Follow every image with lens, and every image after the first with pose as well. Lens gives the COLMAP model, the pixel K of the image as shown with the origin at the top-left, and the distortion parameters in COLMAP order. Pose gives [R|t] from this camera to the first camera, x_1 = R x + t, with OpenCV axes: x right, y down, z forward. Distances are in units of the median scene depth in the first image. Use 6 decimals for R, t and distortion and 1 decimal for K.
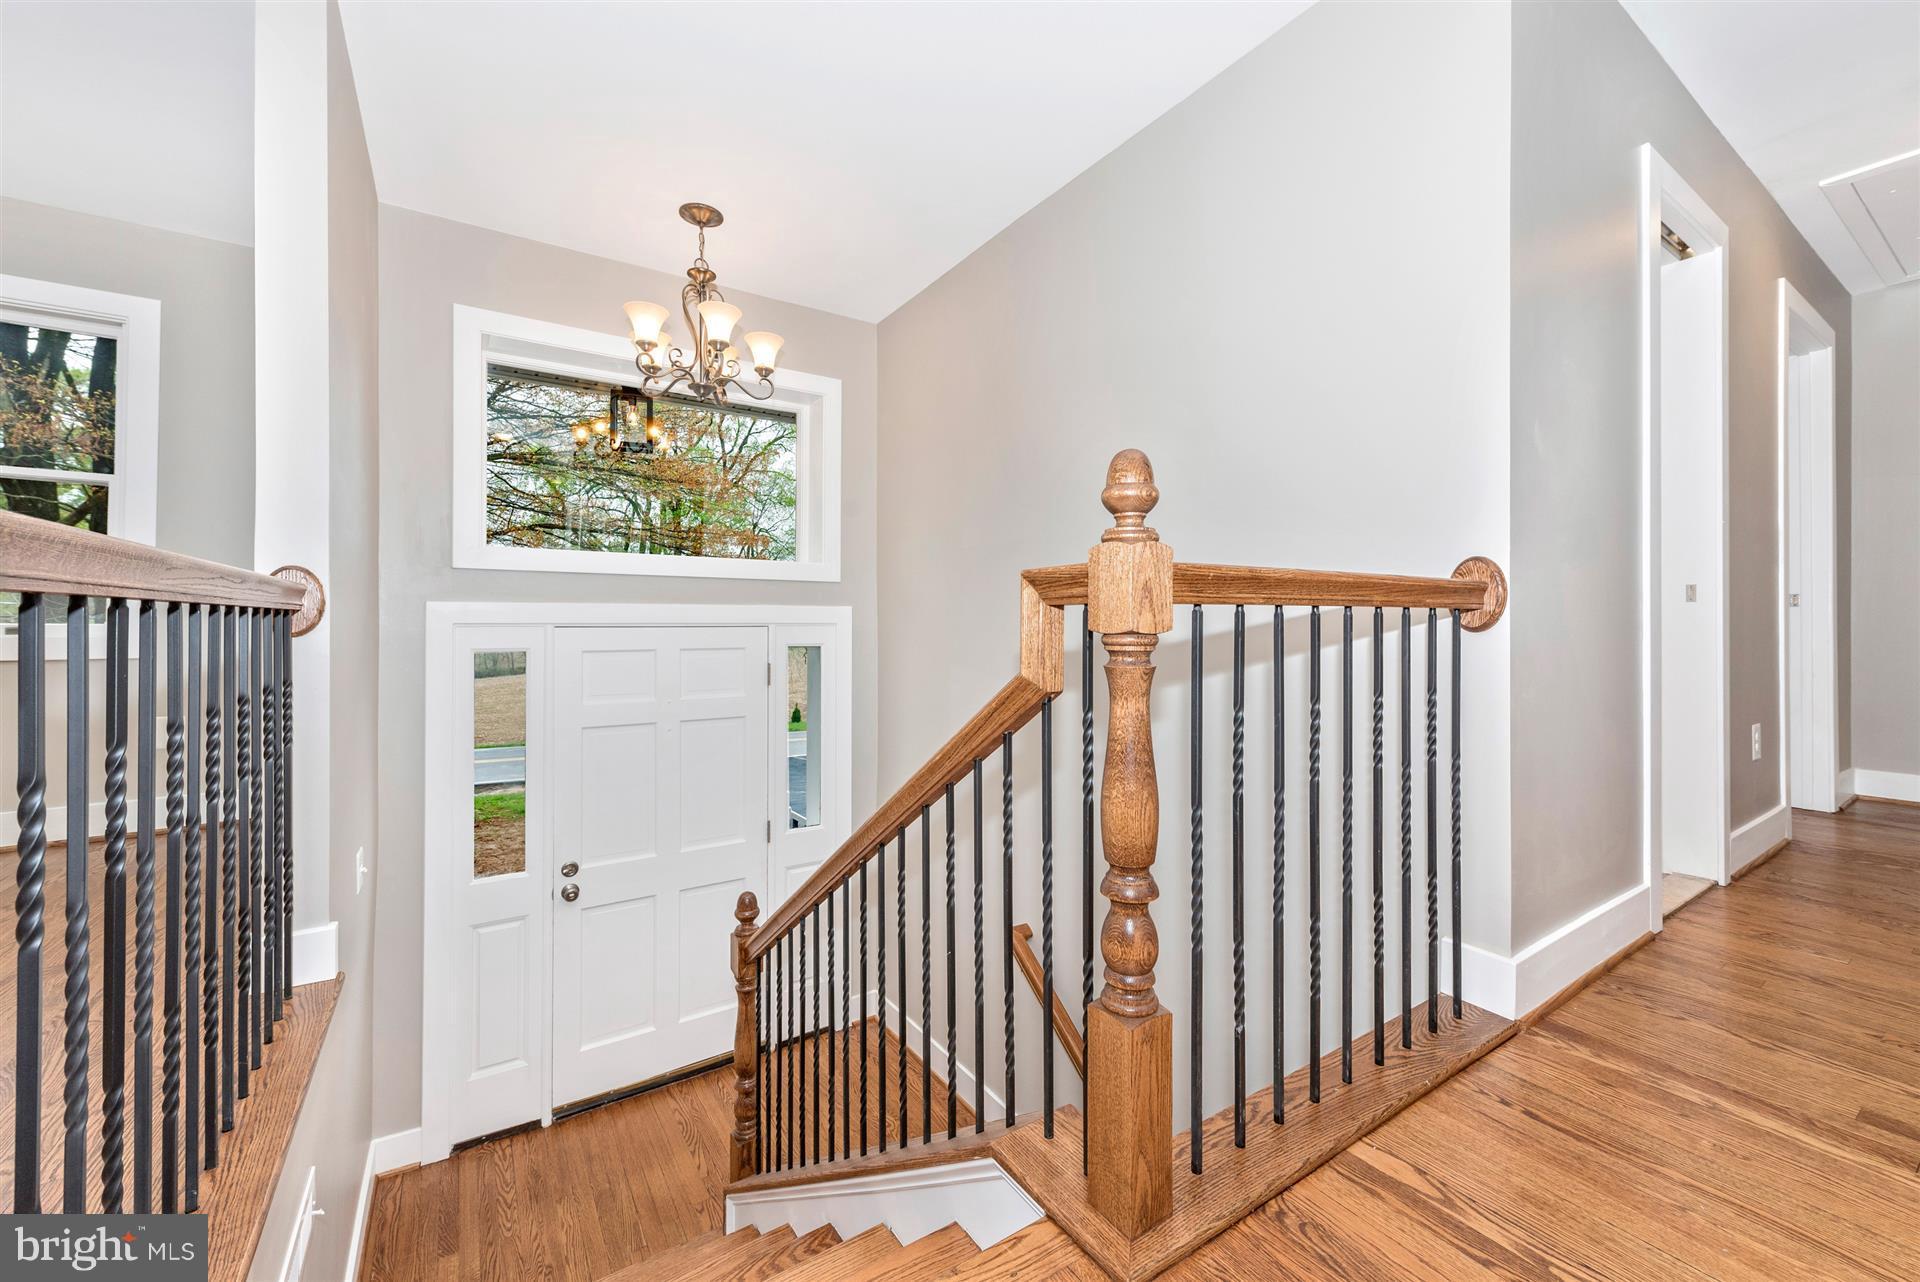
lens RADIAL K [[760.4, 0, 987.2], [0, 760.4, 616.8], [0, 0, 1]] dist [0.012332, -0.002864]
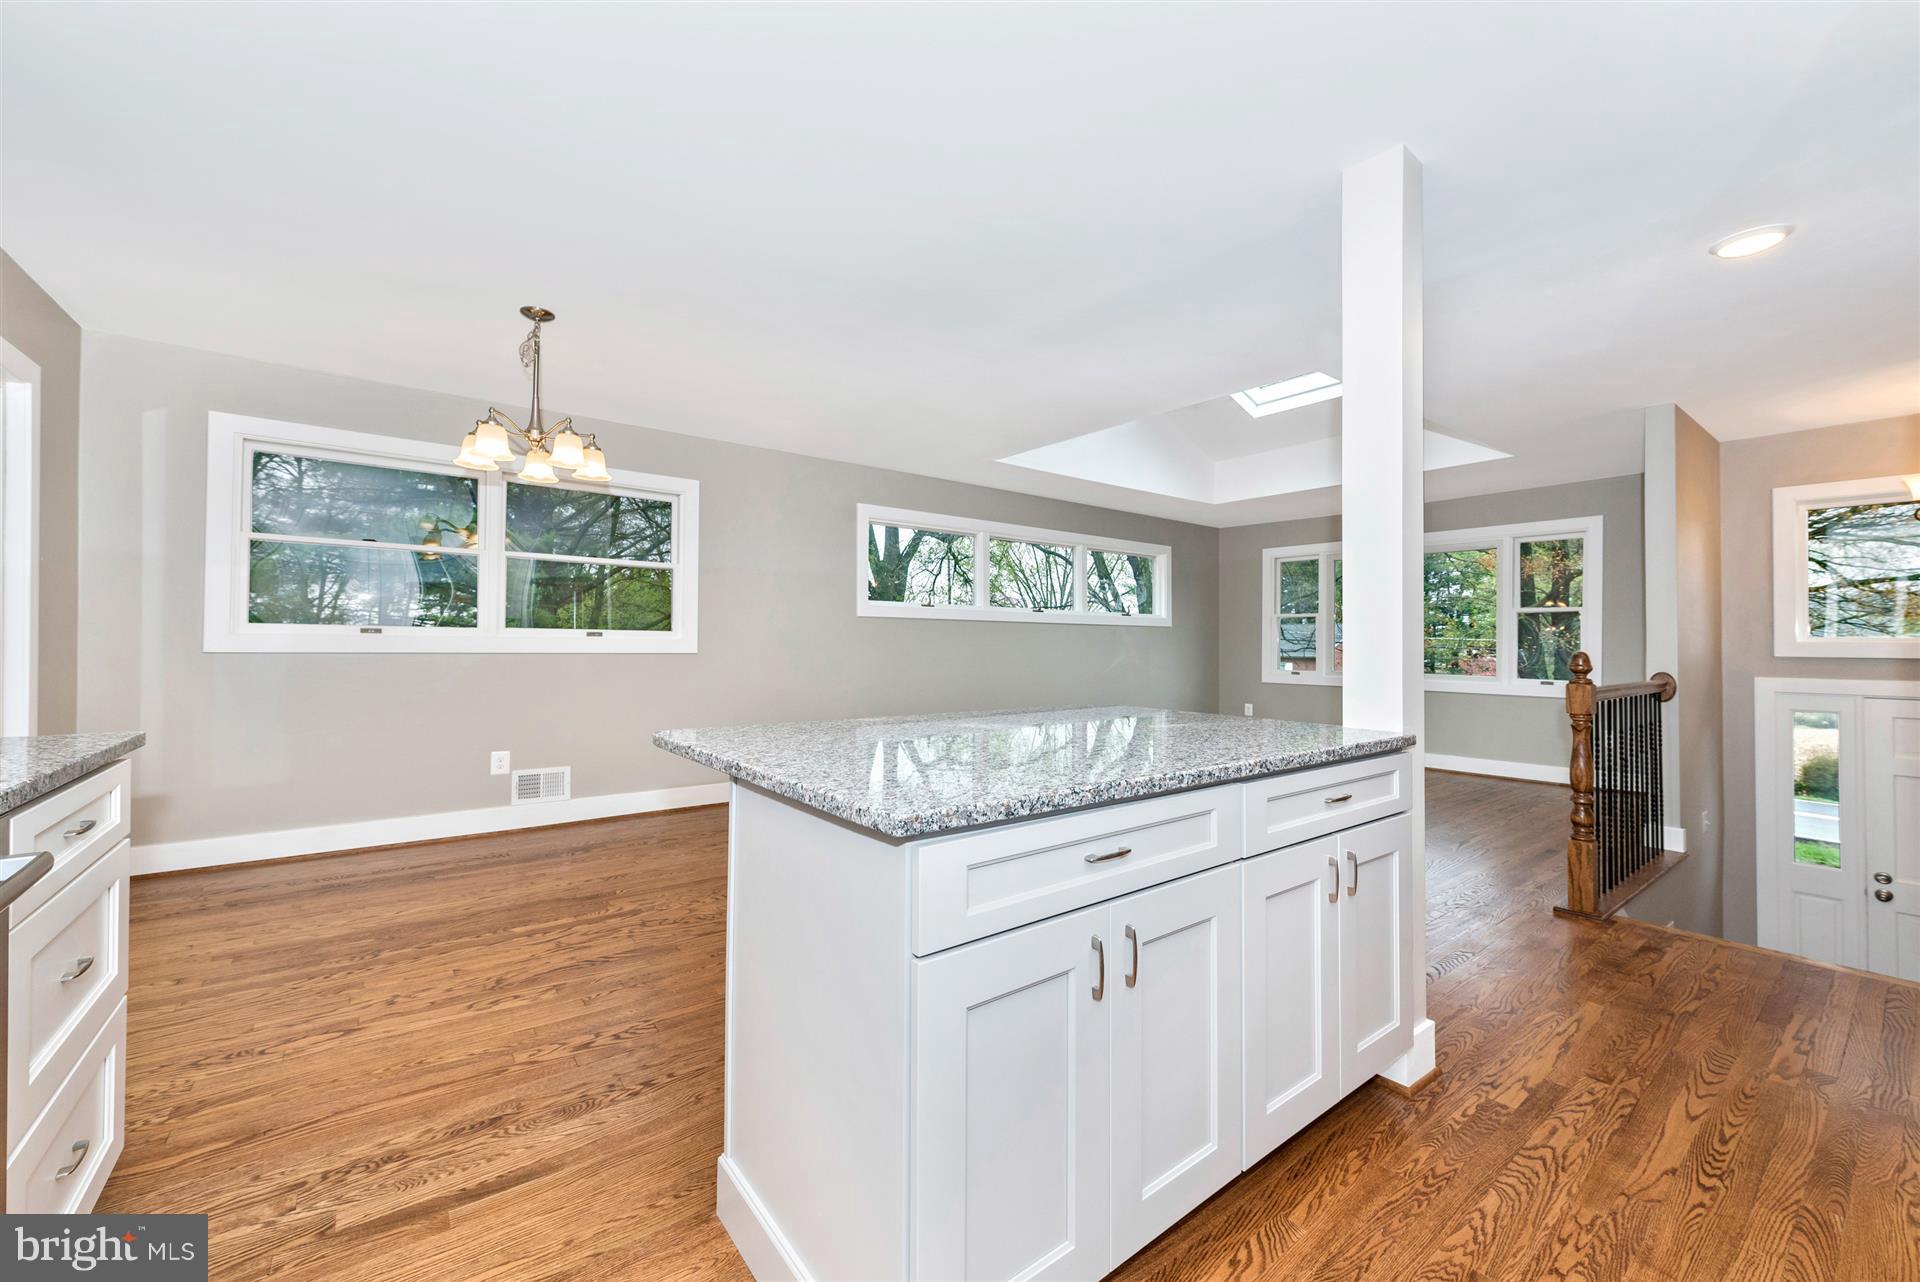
lens RADIAL K [[754.5, 0, 955.5], [0, 754.5, 628.5], [0, 0, 1]] dist [0.000257, 0.000073]
pose [[0.041157, -0.018016, -0.998990, 0.985142], [-0.002220, 0.999833, -0.018122, -0.113896], [0.999150, 0.002964, 0.041110, -0.940928]]
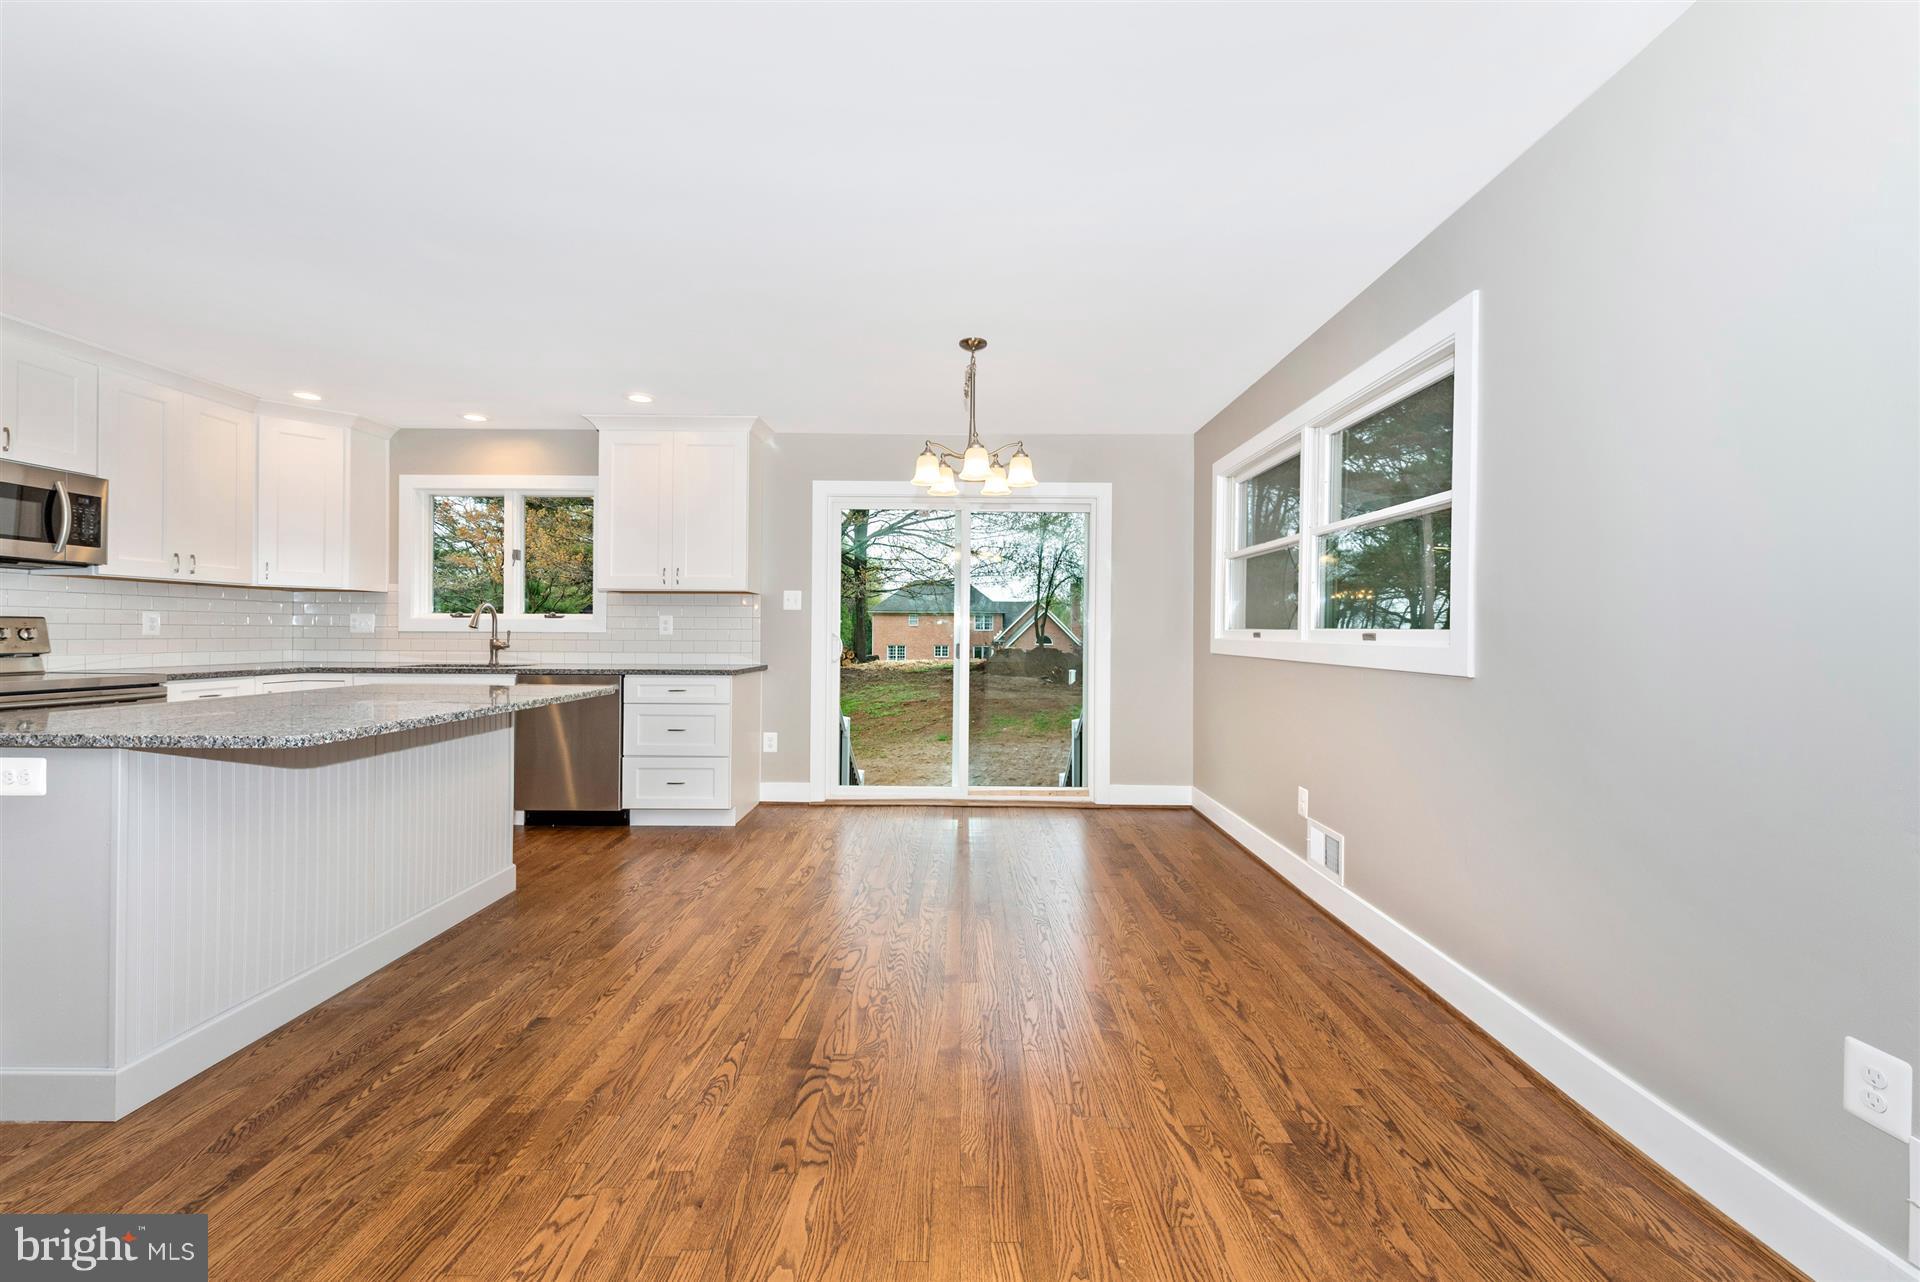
lens RADIAL K [[760.4, 0, 960.4], [0, 760.4, 632.0], [0, 0, 1]] dist [0.012332, -0.002864]
pose [[-0.815268, -0.006910, 0.579042, -1.099770], [-0.012598, 0.999904, -0.005806, -0.122525], [-0.578946, -0.012029, -0.815277, -0.440029]]
